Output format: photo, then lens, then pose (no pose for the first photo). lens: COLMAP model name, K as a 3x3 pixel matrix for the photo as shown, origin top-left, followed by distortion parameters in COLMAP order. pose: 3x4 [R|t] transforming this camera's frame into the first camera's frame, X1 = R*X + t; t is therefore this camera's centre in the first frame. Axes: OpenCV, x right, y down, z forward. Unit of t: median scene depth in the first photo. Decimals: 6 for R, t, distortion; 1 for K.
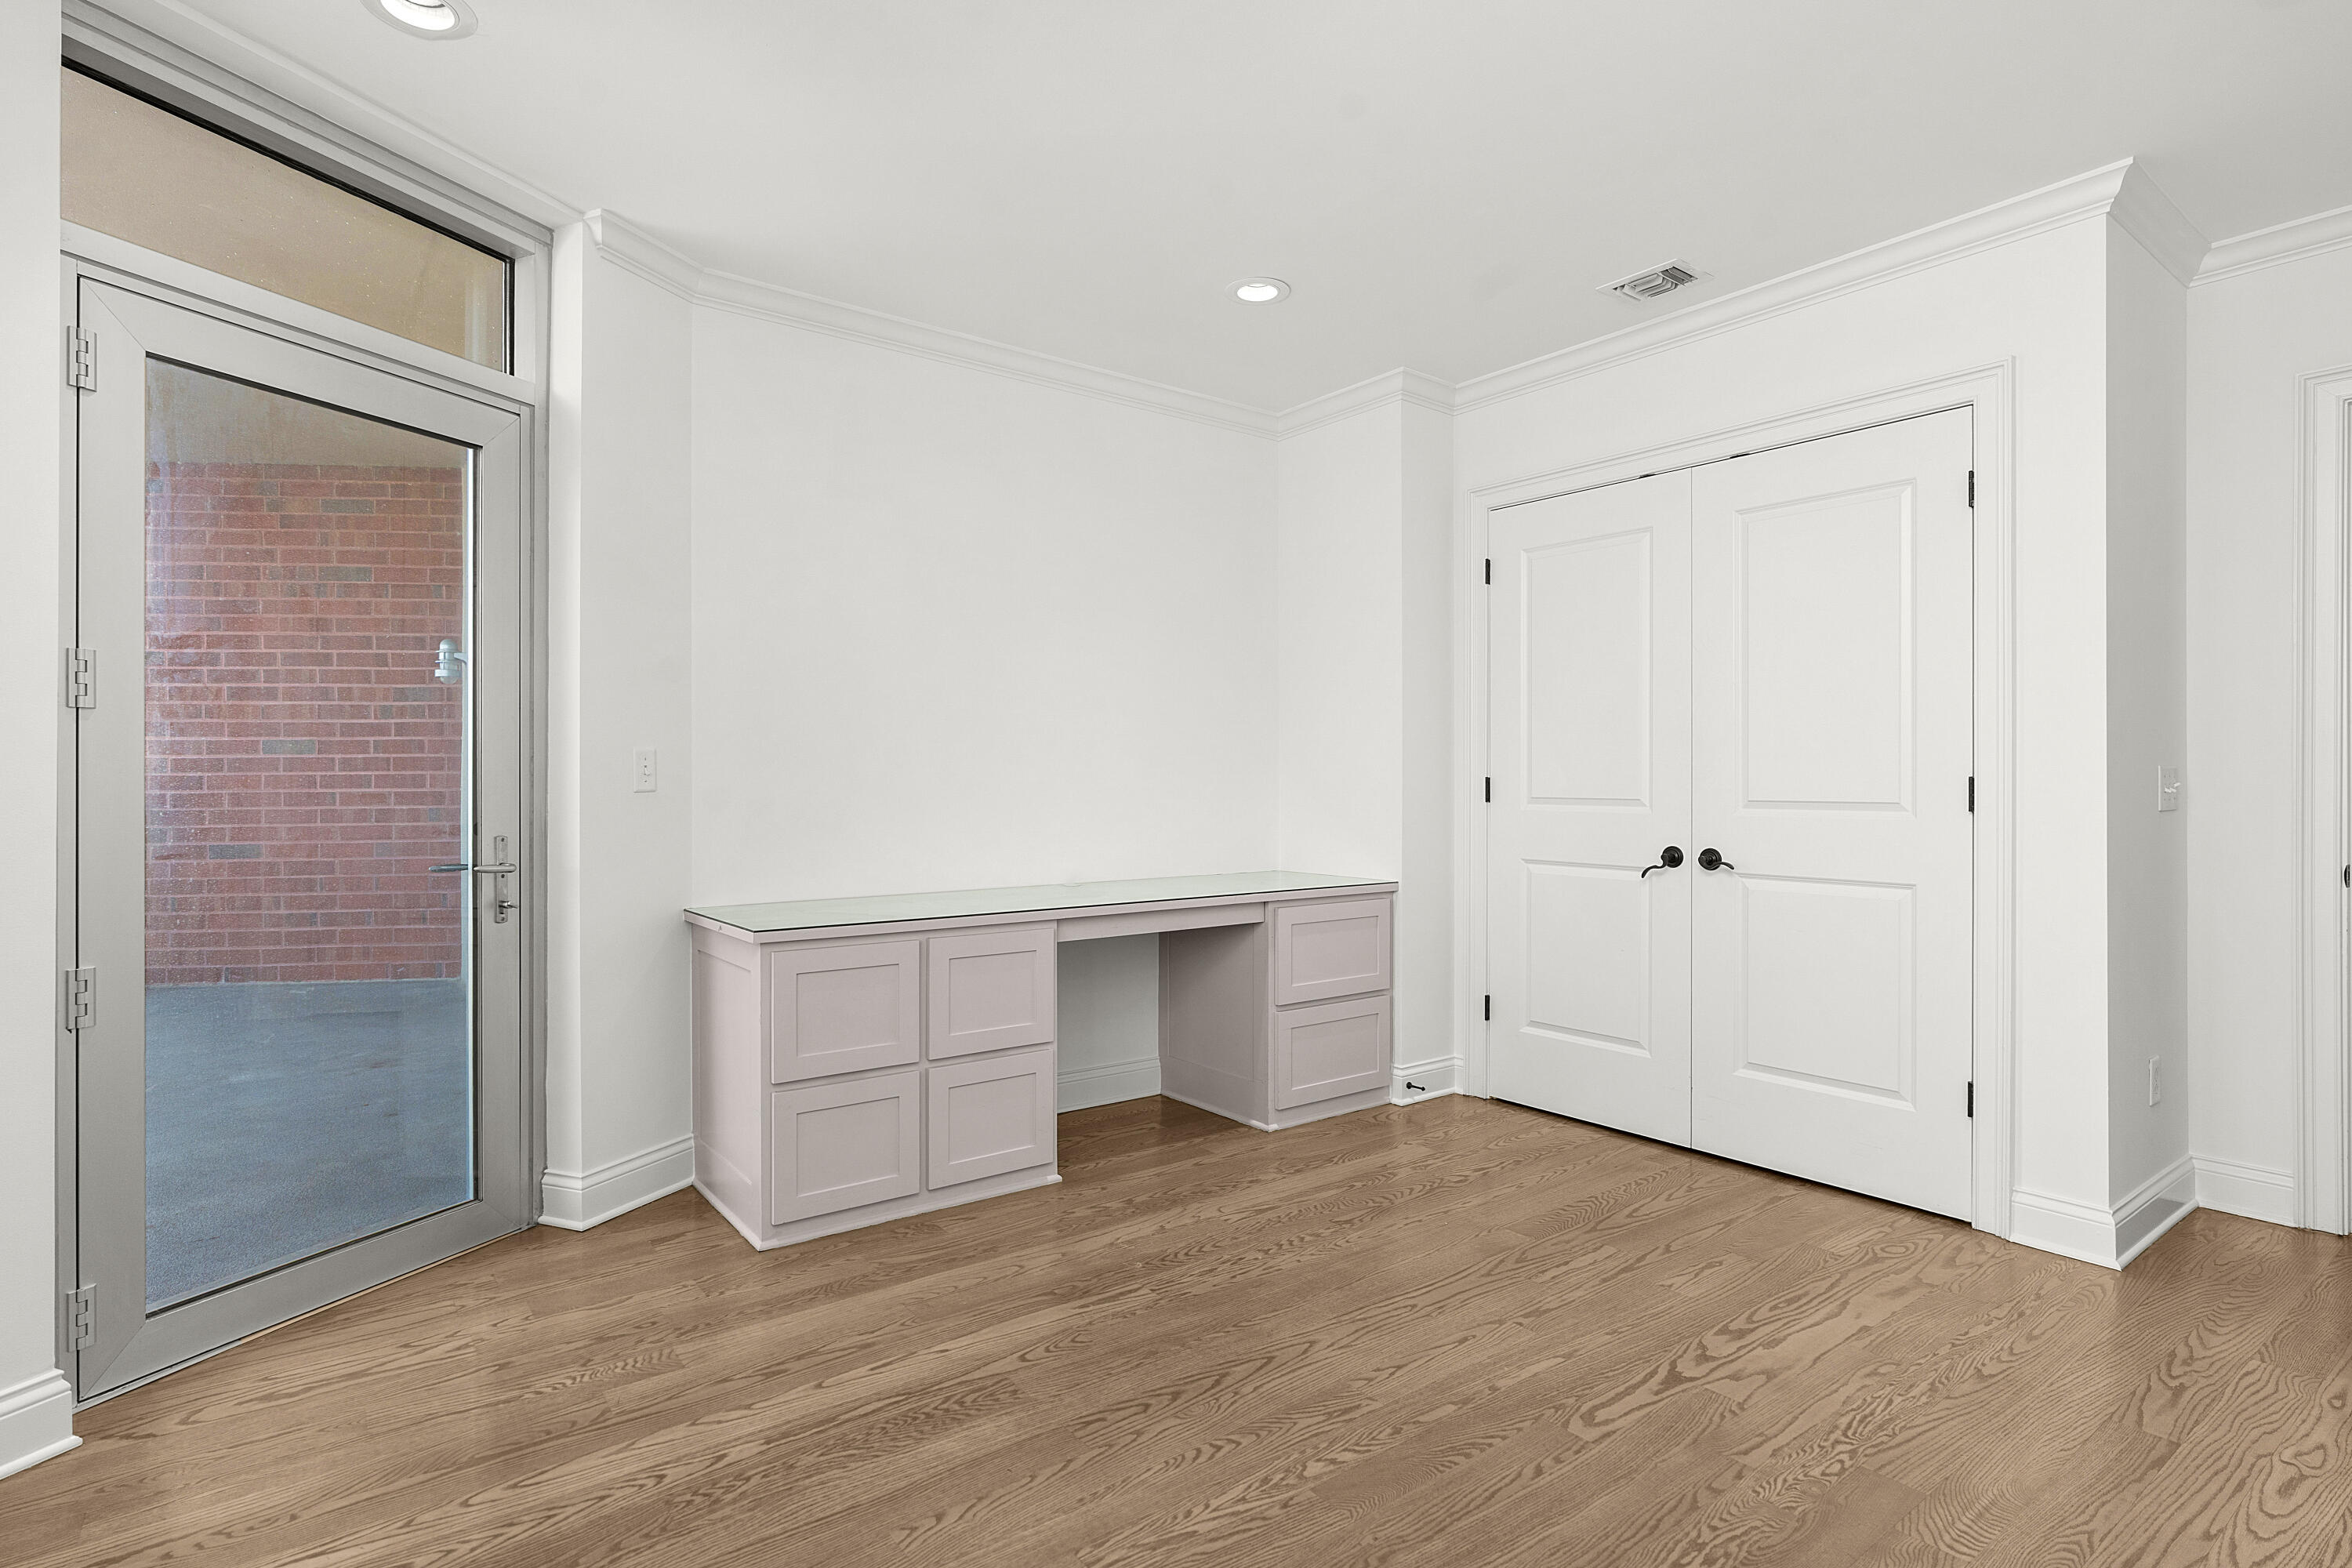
lens RADIAL K [[1147.8, 0, 1153.2], [0, 1147.8, 790.1], [0, 0, 1]] dist [-0.002129, 0.001763]
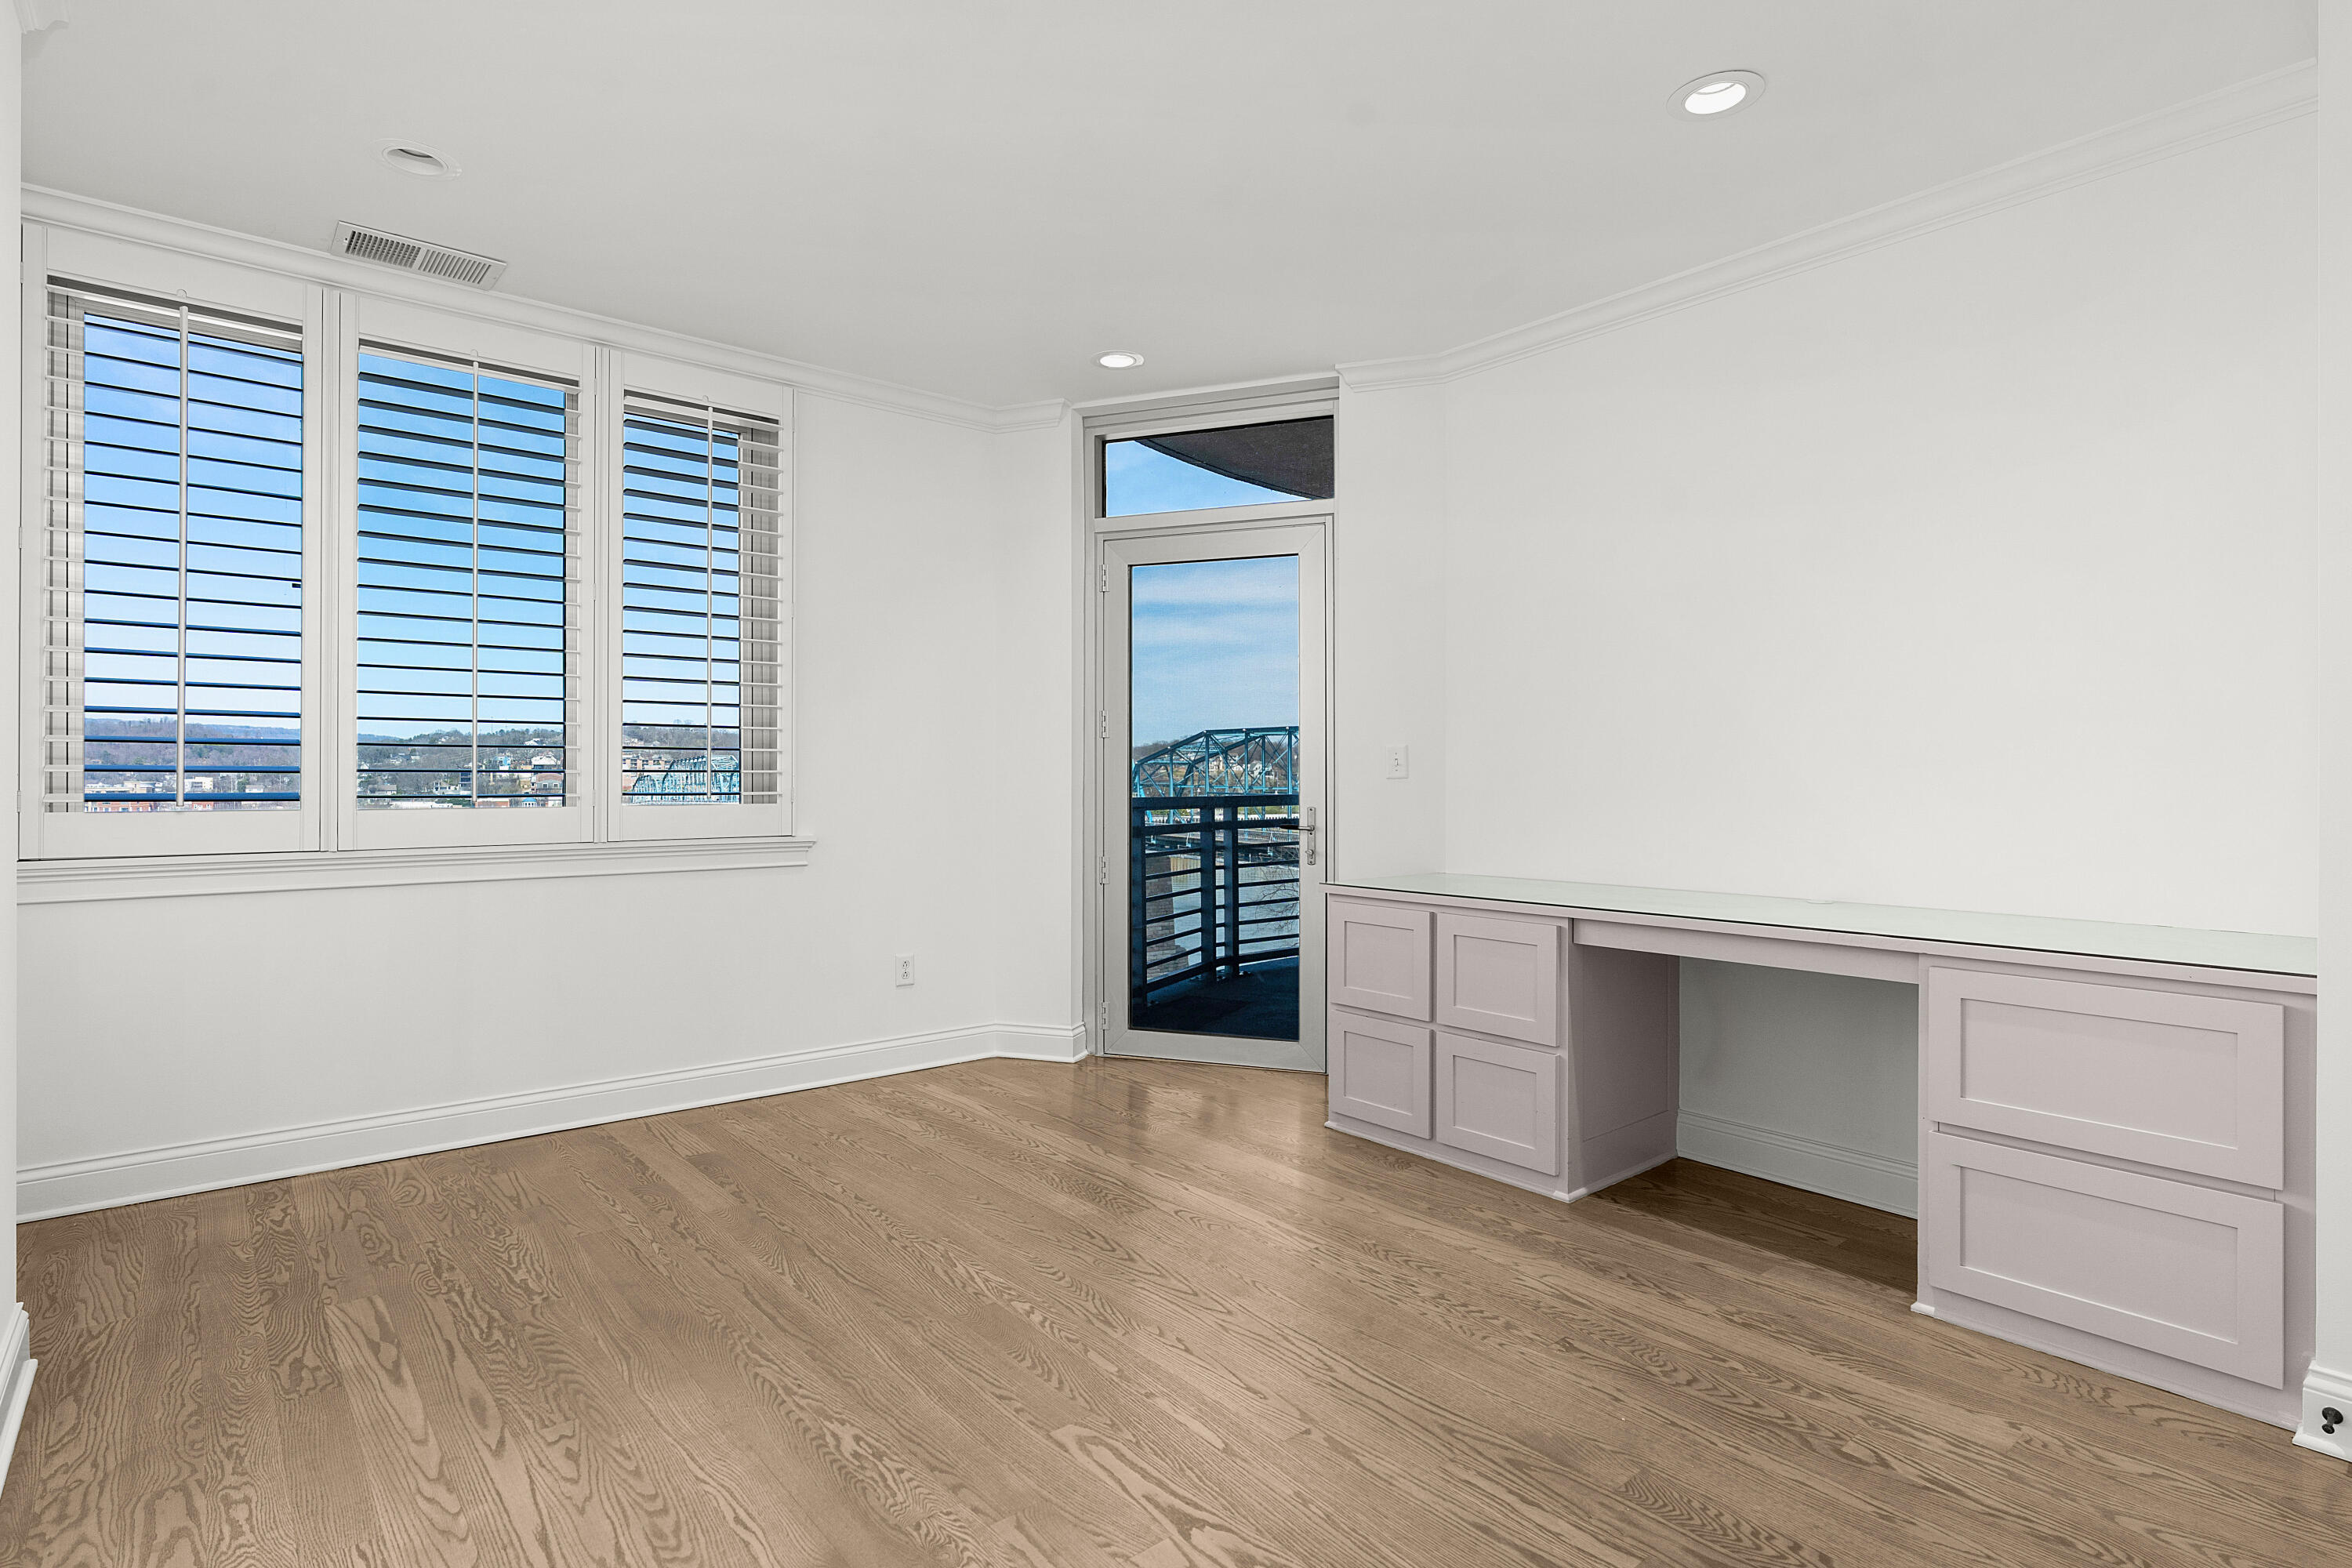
lens RADIAL K [[1147.8, 0, 1152.9], [0, 1147.8, 774.4], [0, 0, 1]] dist [-0.002129, 0.001763]
pose [[0.063234, -0.000892, -0.997998, 0.882324], [-0.004785, 0.999988, -0.001197, 0.000285], [0.997987, 0.004851, 0.063229, 0.657392]]
